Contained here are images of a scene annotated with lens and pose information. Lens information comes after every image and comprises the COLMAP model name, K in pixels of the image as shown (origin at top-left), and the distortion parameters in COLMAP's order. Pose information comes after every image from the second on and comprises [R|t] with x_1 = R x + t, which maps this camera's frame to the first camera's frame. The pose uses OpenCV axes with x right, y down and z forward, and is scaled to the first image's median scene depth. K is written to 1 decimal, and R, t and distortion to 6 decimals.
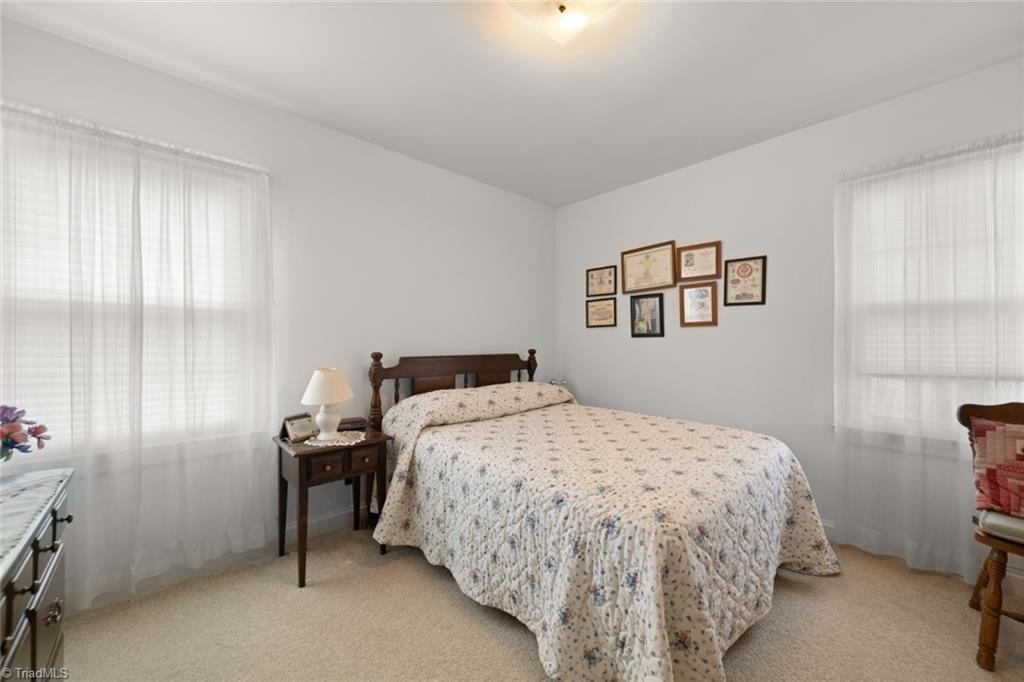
lens RADIAL K [[392.0, 0, 520.6], [0, 392.0, 339.3], [0, 0, 1]] dist [-0.000214, 0.000016]
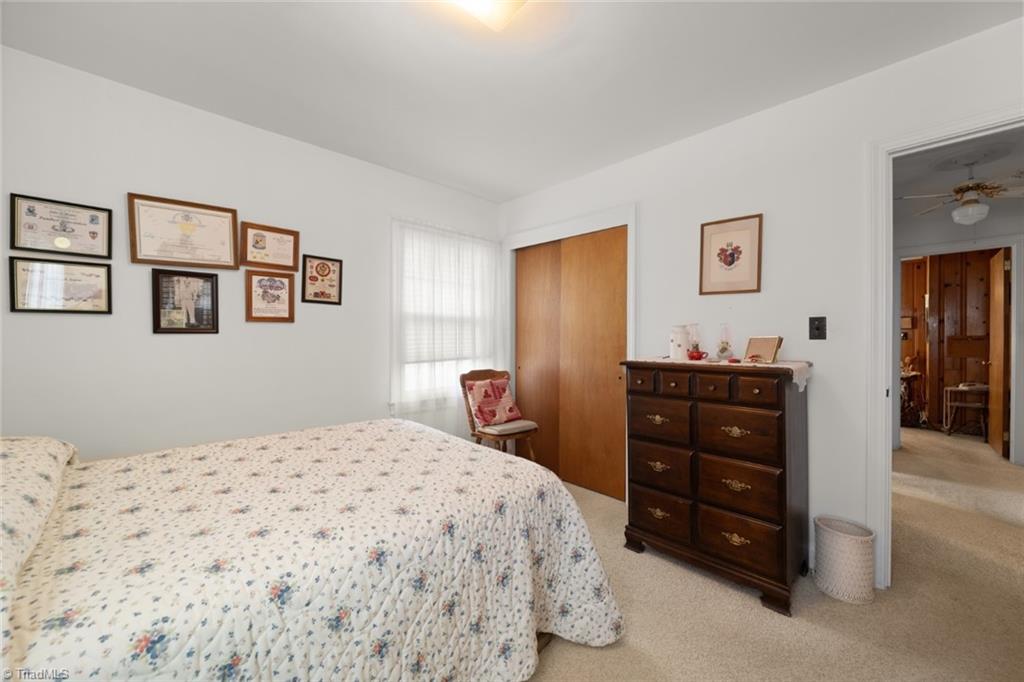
lens RADIAL K [[392.0, 0, 520.6], [0, 392.0, 339.3], [0, 0, 1]] dist [-0.000214, 0.000016]
pose [[-0.023473, -0.001318, 0.999724, -0.419727], [-0.002512, 0.999996, 0.001259, 0.001934], [-0.999721, -0.002481, -0.023476, 0.480534]]
